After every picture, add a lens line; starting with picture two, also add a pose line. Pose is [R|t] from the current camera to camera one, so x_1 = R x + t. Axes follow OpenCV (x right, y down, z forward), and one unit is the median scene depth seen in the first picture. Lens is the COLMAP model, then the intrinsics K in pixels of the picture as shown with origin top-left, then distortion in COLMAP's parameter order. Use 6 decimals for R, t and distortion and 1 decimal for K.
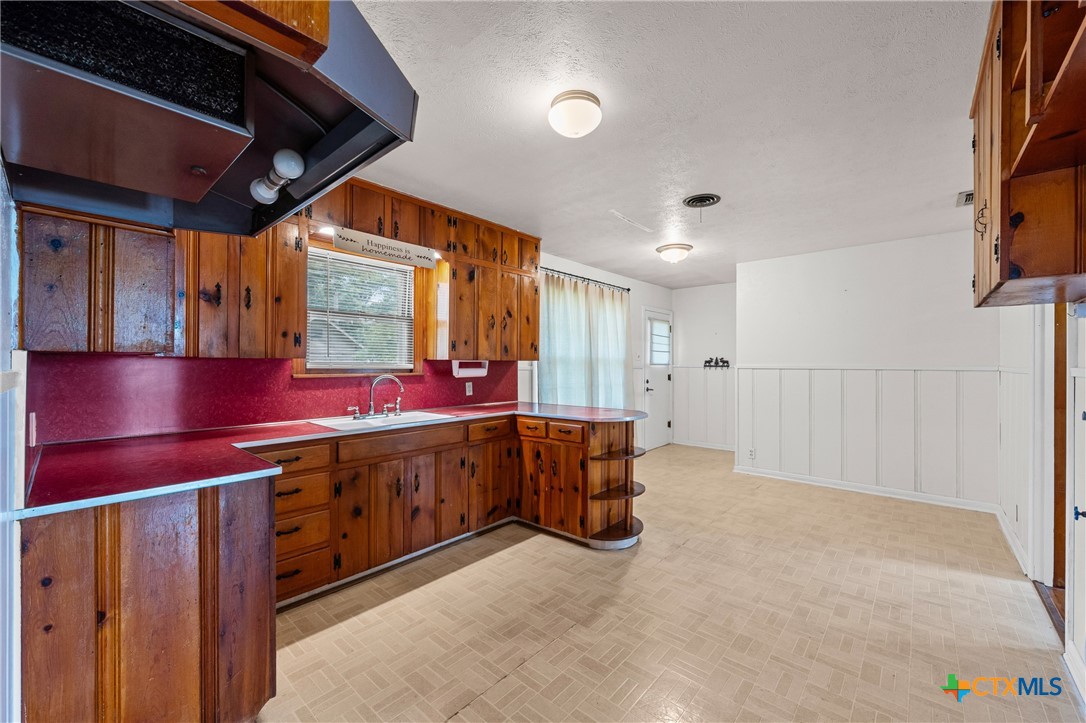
lens RADIAL K [[431.4, 0, 543.7], [0, 431.4, 363.6], [0, 0, 1]] dist [-0.000040, -0.000124]
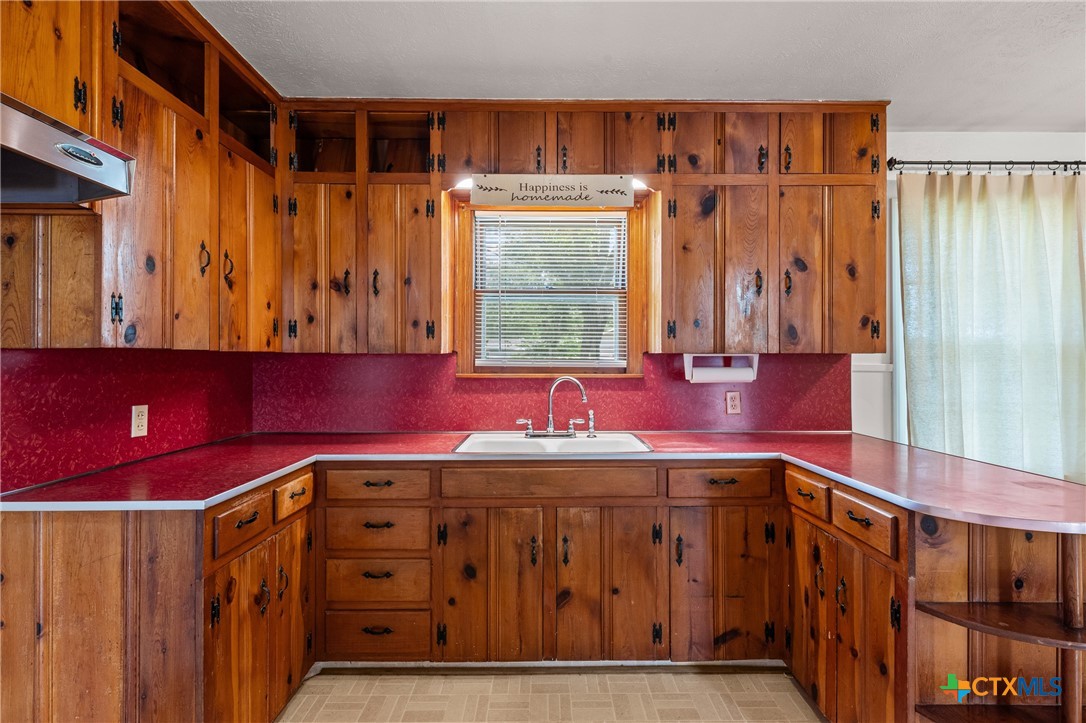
lens RADIAL K [[522.0, 0, 545.1], [0, 522.0, 354.4], [0, 0, 1]] dist [0.001074, -0.000678]
pose [[0.665776, -0.009040, -0.746097, 0.223650], [0.002041, 0.999945, -0.010294, 0.000048], [0.746149, 0.005331, 0.665758, 0.417717]]
